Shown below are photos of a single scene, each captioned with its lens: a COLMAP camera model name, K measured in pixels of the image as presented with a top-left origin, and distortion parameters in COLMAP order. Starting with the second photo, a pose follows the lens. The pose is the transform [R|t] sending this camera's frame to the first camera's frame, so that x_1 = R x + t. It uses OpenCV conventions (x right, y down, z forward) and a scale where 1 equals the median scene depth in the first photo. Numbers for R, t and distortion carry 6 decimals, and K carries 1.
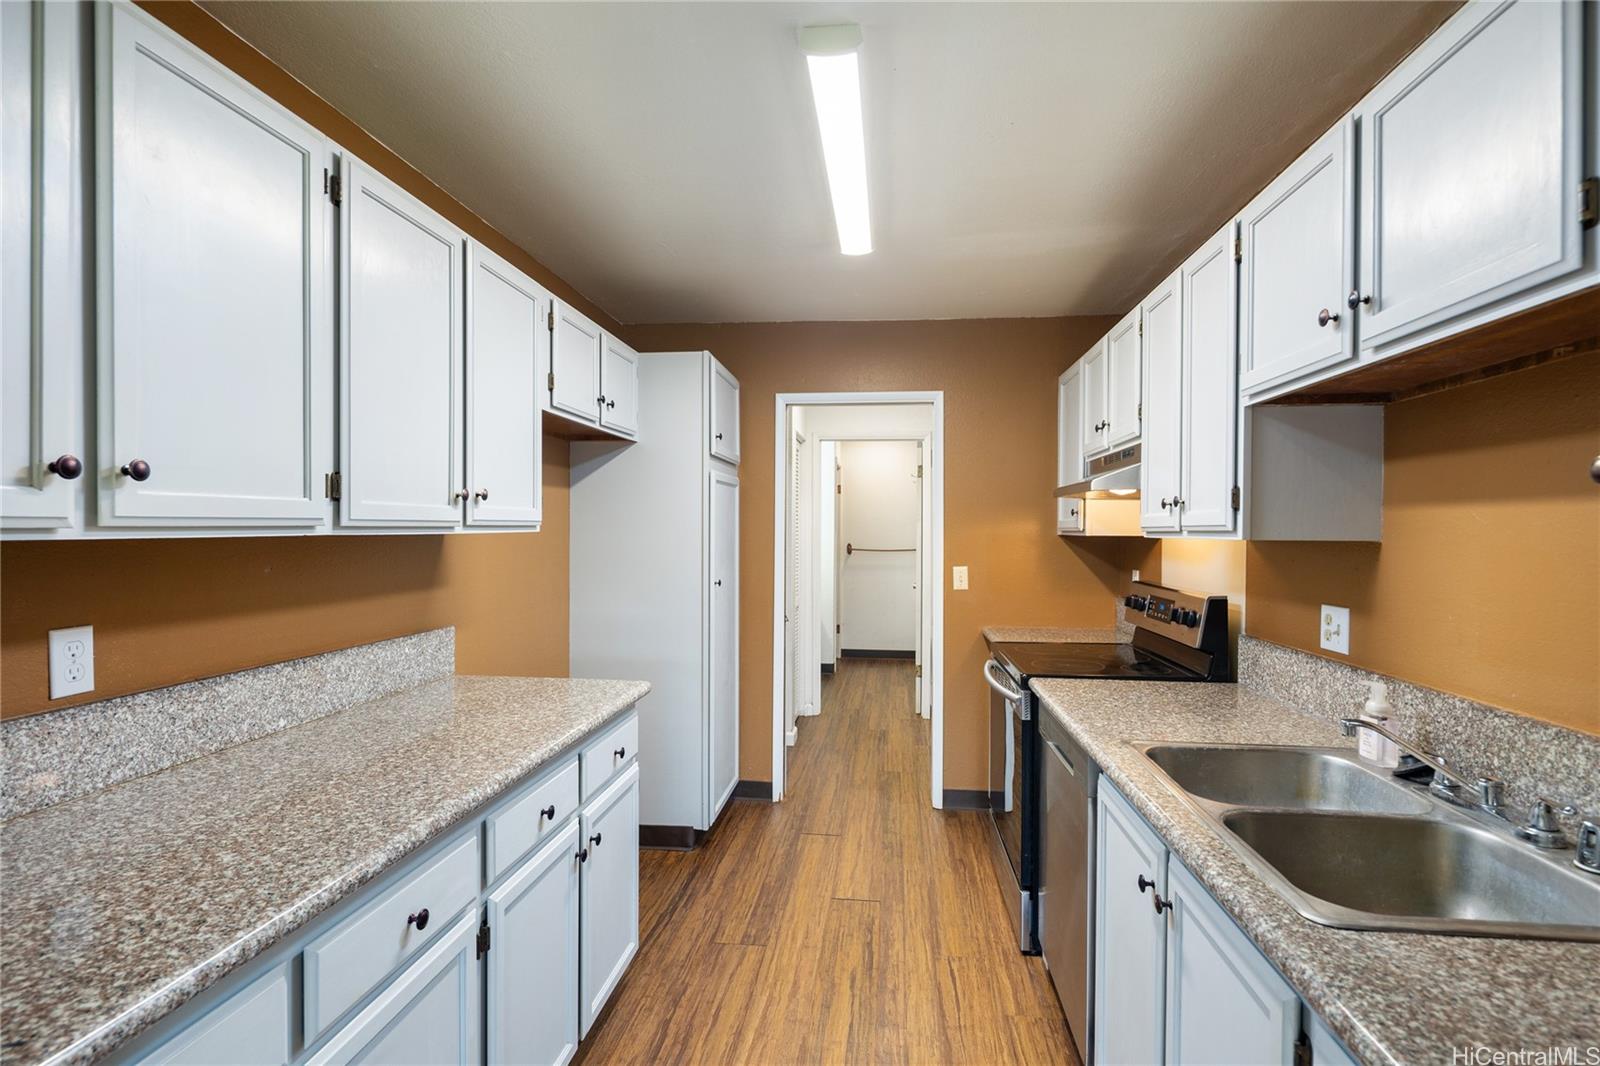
lens RADIAL K [[778.2, 0, 807.9], [0, 778.2, 537.8], [0, 0, 1]] dist [0.005729, -0.005037]
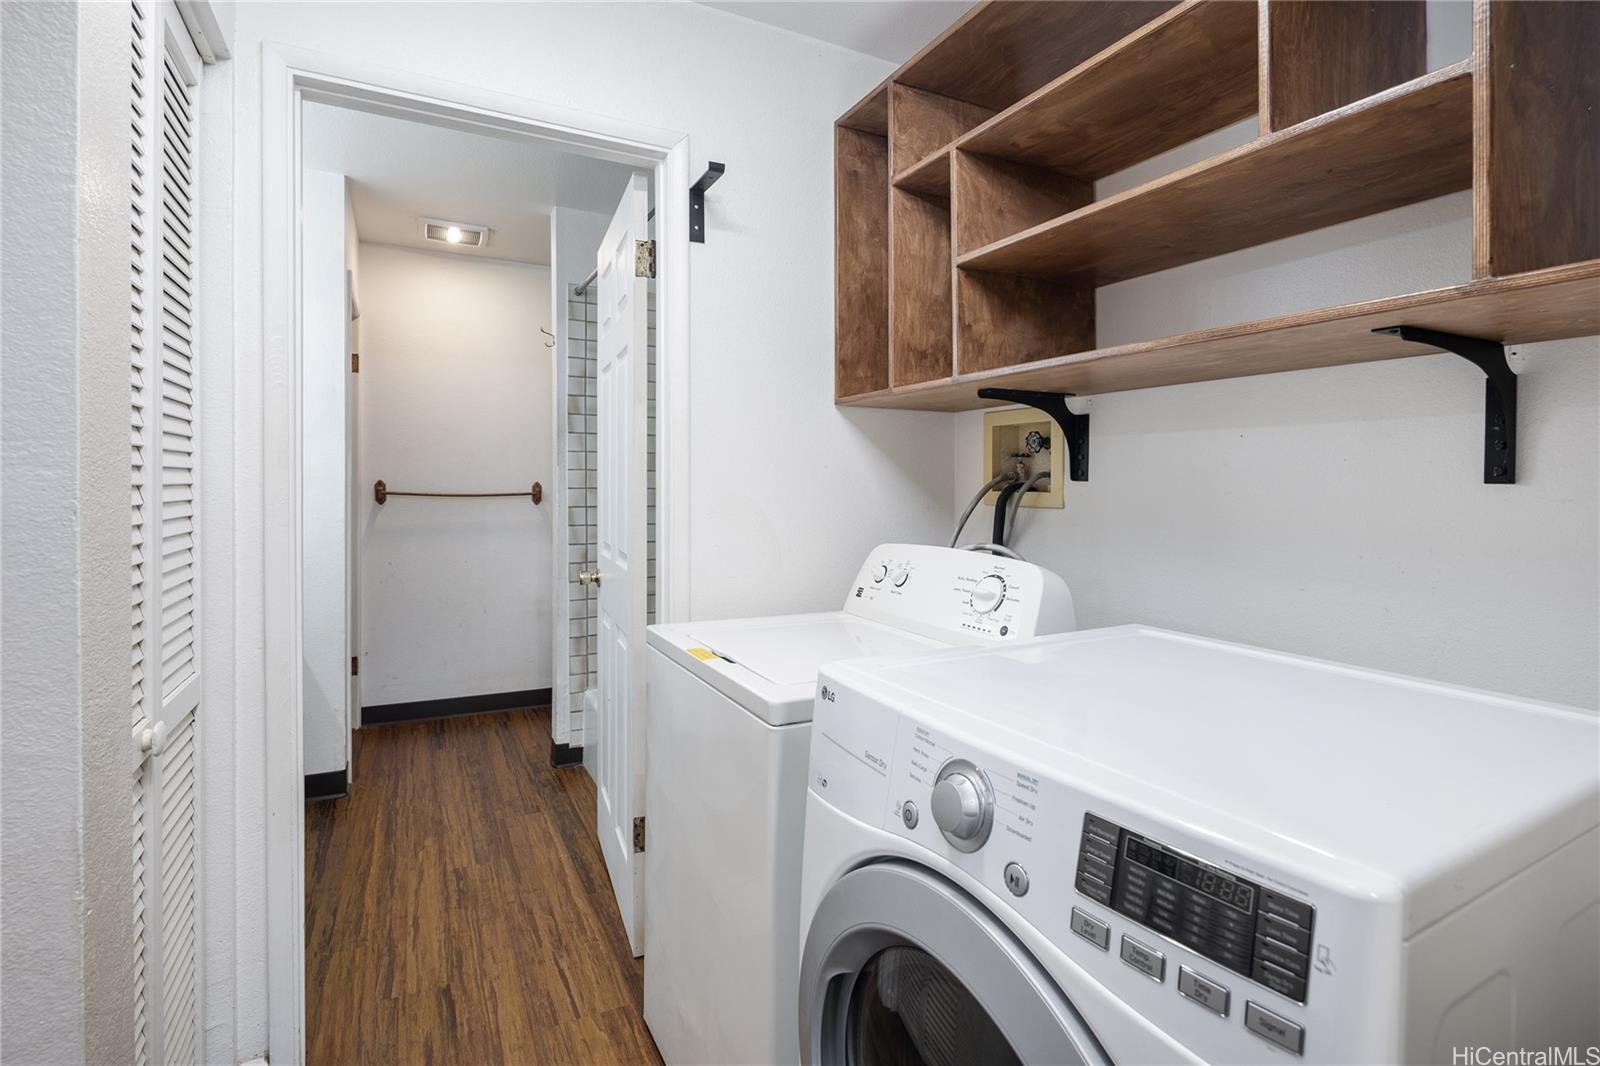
lens RADIAL K [[778.2, 0, 816.9], [0, 778.2, 494.5], [0, 0, 1]] dist [0.005729, -0.005037]
pose [[0.833410, -0.005366, 0.552629, 0.043253], [0.002705, 0.999980, 0.005631, 0.047162], [-0.552648, -0.003198, 0.833409, 1.612471]]
